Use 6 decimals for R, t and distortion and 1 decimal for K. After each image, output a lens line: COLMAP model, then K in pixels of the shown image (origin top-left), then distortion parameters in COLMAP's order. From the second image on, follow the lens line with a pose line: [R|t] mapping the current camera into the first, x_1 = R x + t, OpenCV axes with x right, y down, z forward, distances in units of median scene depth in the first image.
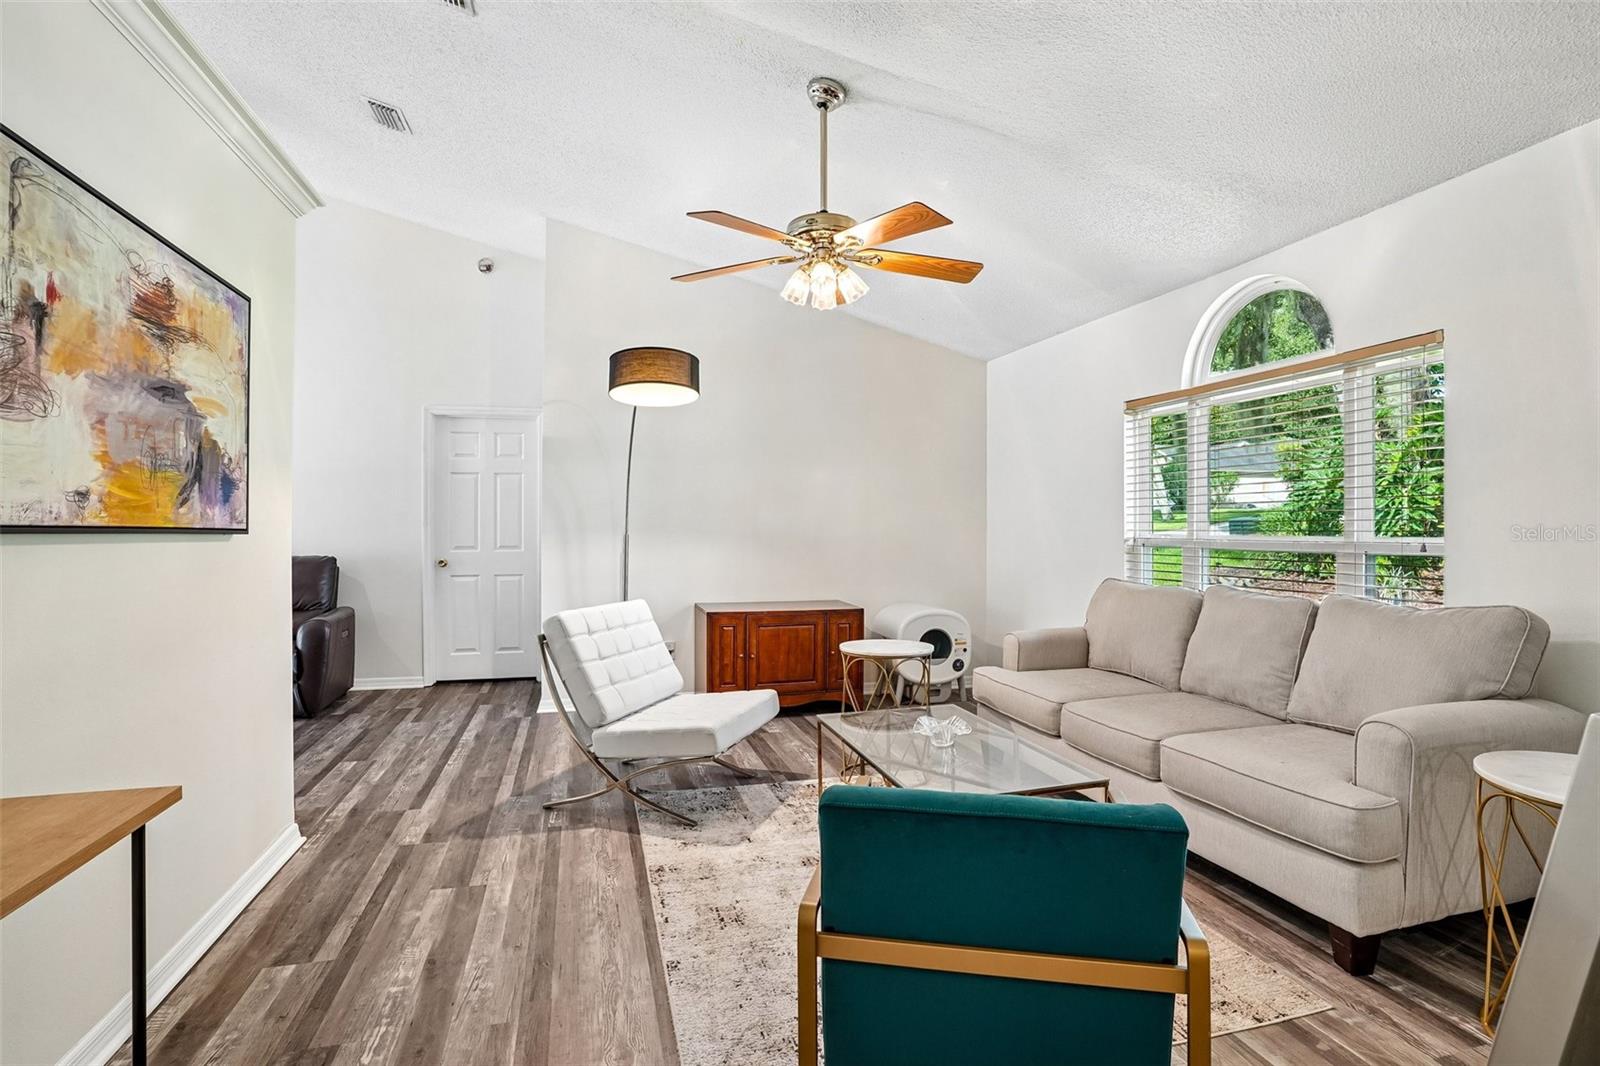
lens RADIAL K [[787.4, 0, 799.0], [0, 787.4, 525.3], [0, 0, 1]] dist [-0.077447, 0.033106]
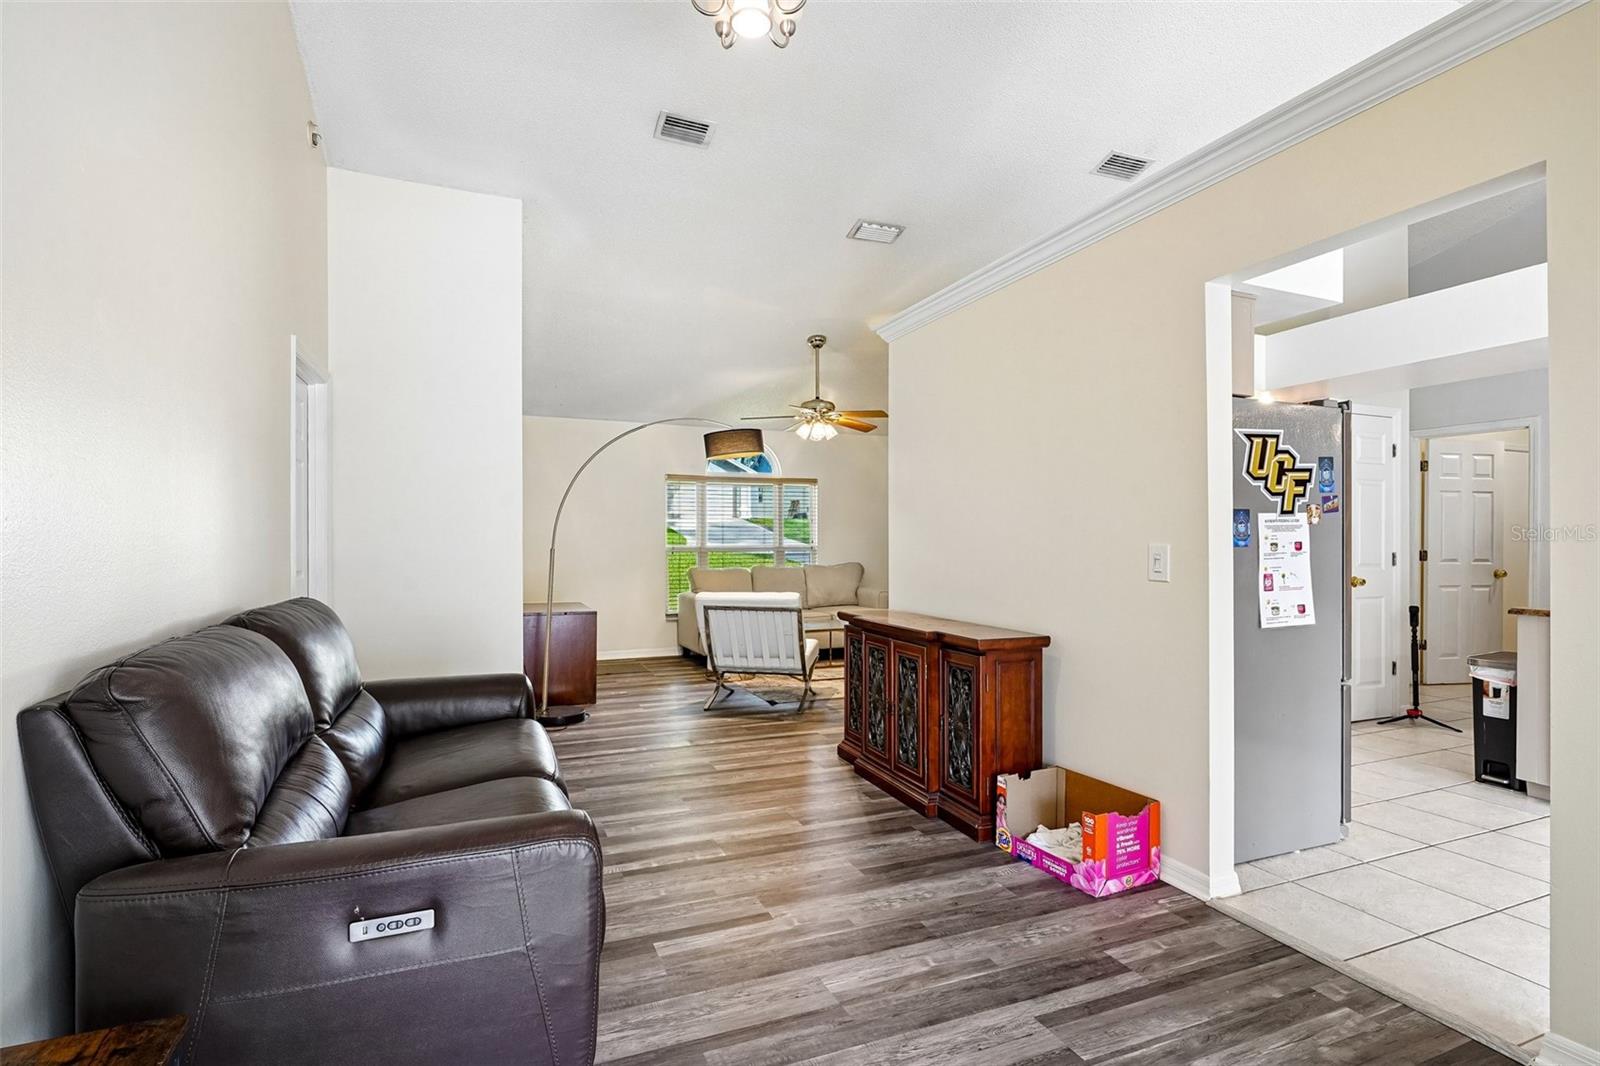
lens RADIAL K [[777.8, 0, 794.5], [0, 777.8, 541.1], [0, 0, 1]] dist [-0.007346, 0.000625]
pose [[-0.117922, 0.001747, 0.993021, -2.447646], [0.000476, 0.999998, -0.001703, 0.006341], [-0.993023, 0.000271, -0.117923, 1.515932]]
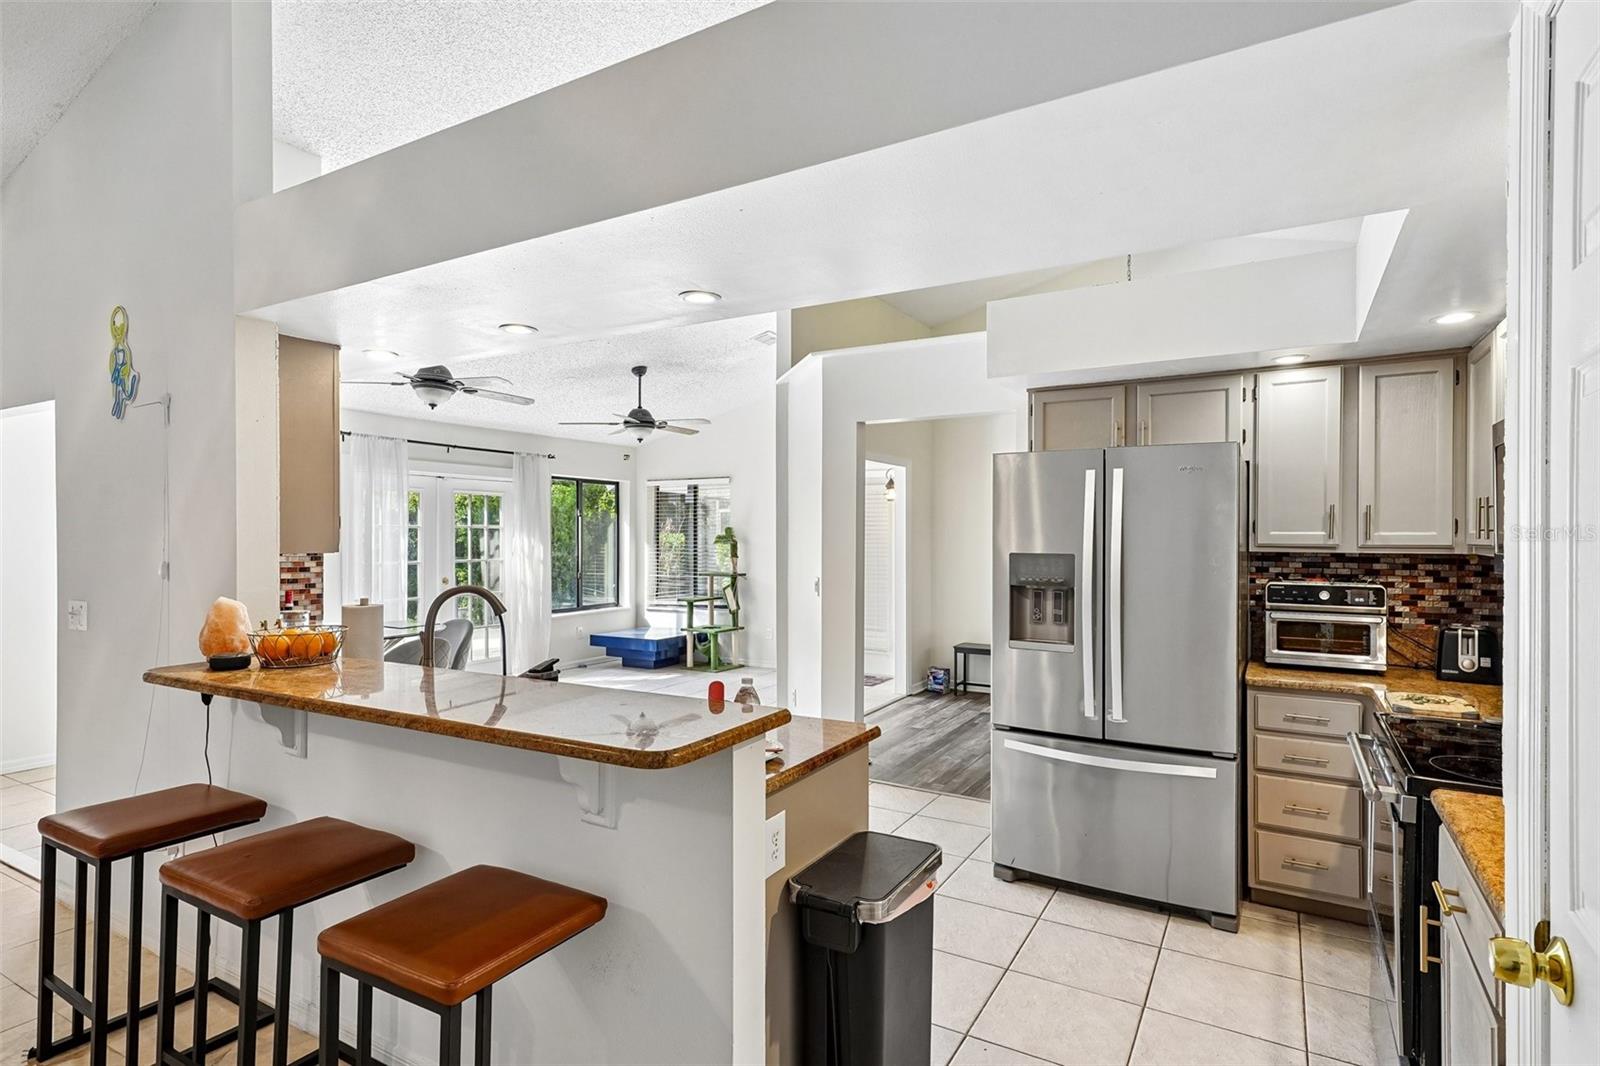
lens RADIAL K [[817.9, 0, 798.5], [0, 817.9, 529.4], [0, 0, 1]] dist [0.019246, 0.000625]
pose [[0.696953, -0.003063, -0.717110, -0.670150], [-0.002390, 0.999975, -0.006594, -0.081904], [0.717112, 0.006309, 0.696929, -0.572022]]
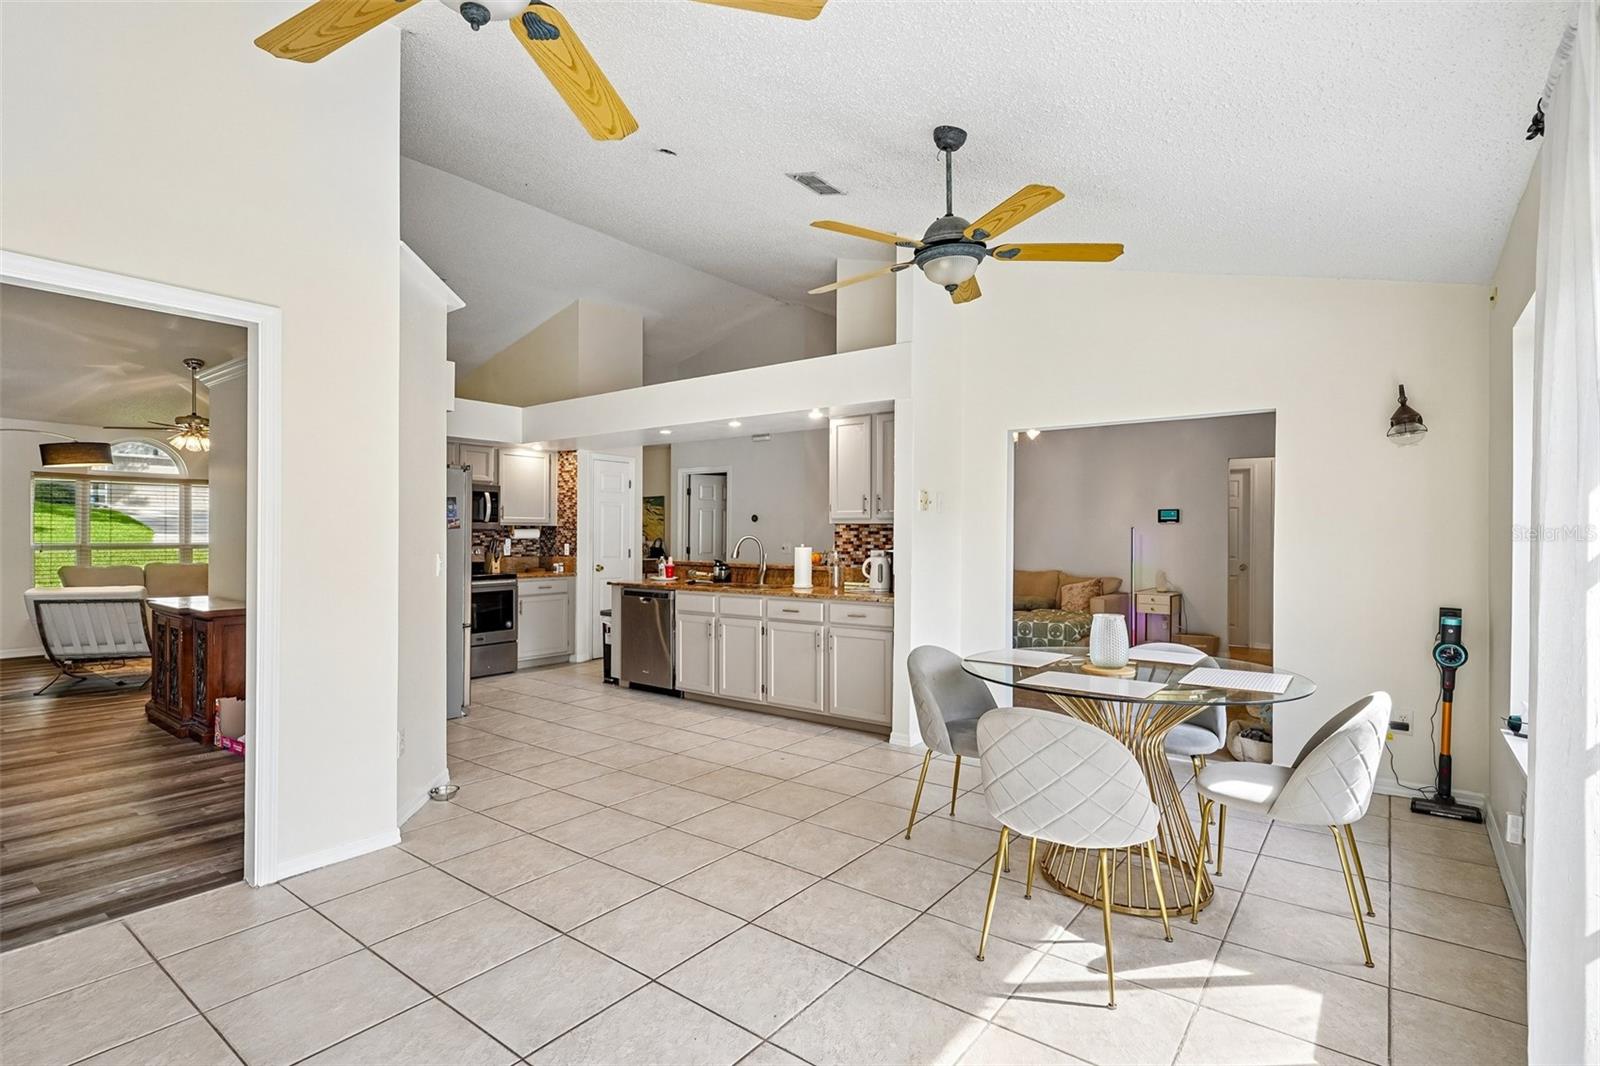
lens RADIAL K [[772.7, 0, 800.0], [0, 772.7, 533.0], [0, 0, 1]] dist [0.004647, 0.000363]
pose [[-0.602673, 0.002275, 0.797985, -3.550471], [-0.003150, 0.999981, -0.005230, -0.018757], [-0.797982, -0.005666, -0.602654, 1.082567]]
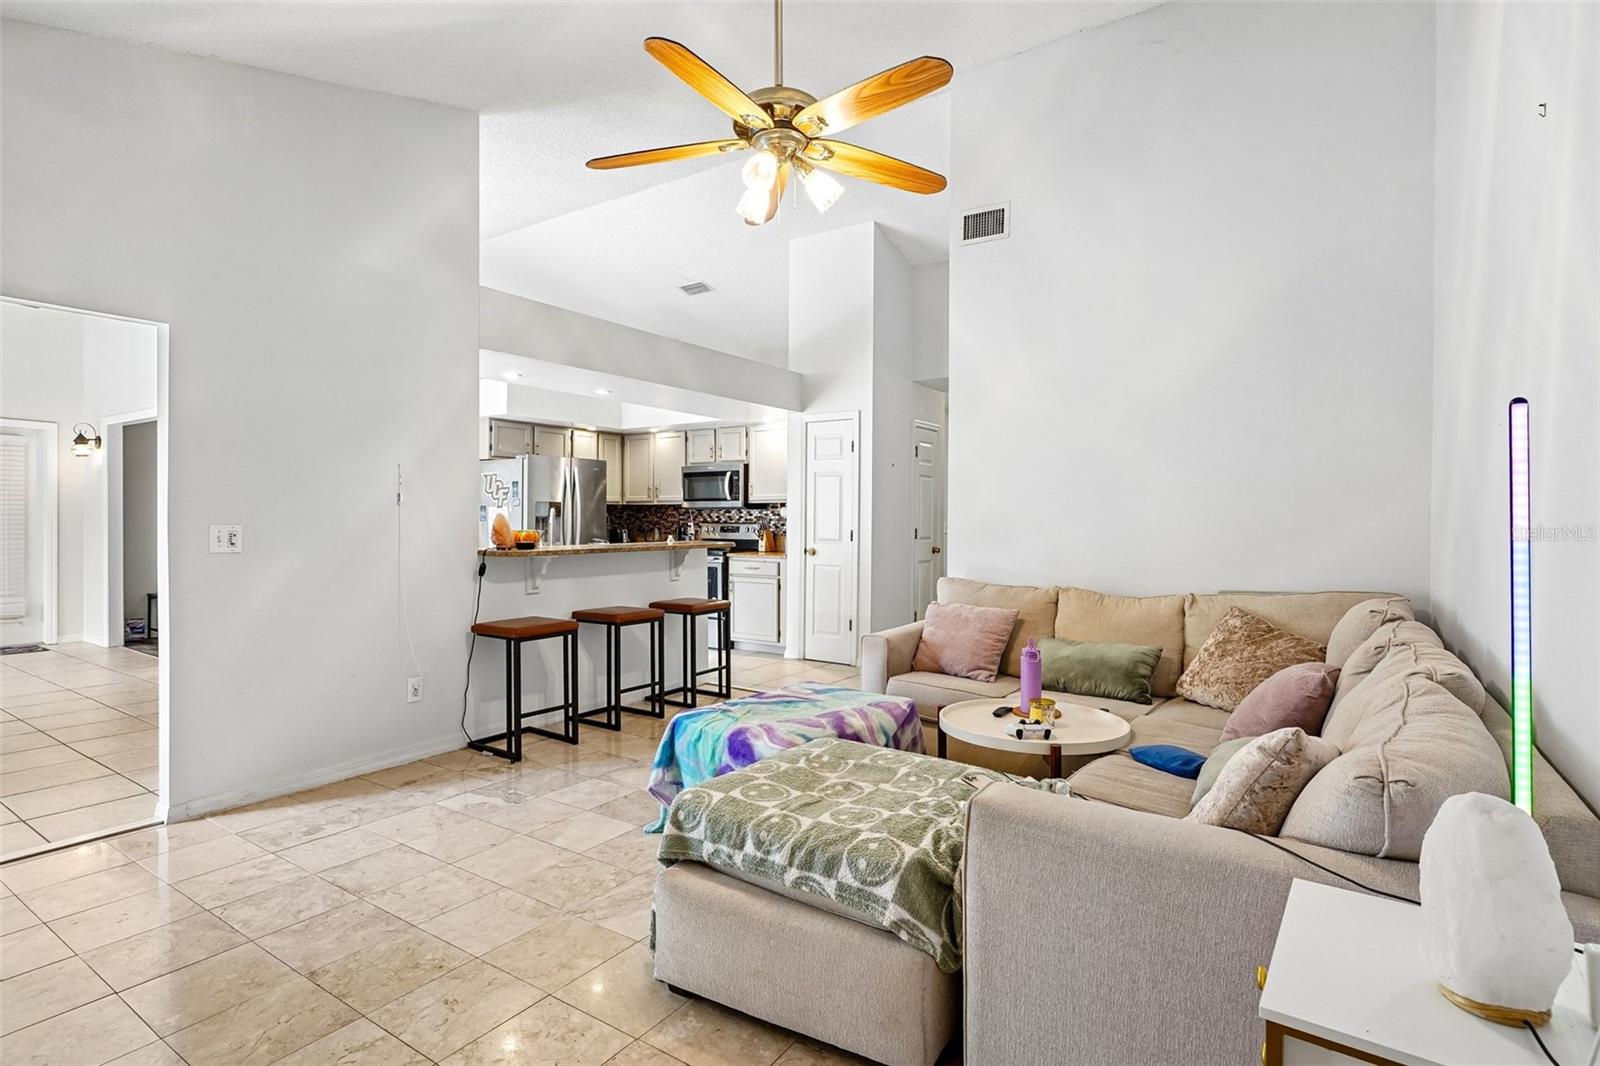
lens RADIAL K [[792.0, 0, 801.8], [0, 792.0, 517.8], [0, 0, 1]] dist [-0.001584, -0.000293]
pose [[0.759542, 0.007157, 0.650419, -2.380009], [-0.006879, 0.999972, -0.002970, 0.001716], [-0.650422, -0.002218, 0.759570, -2.009305]]
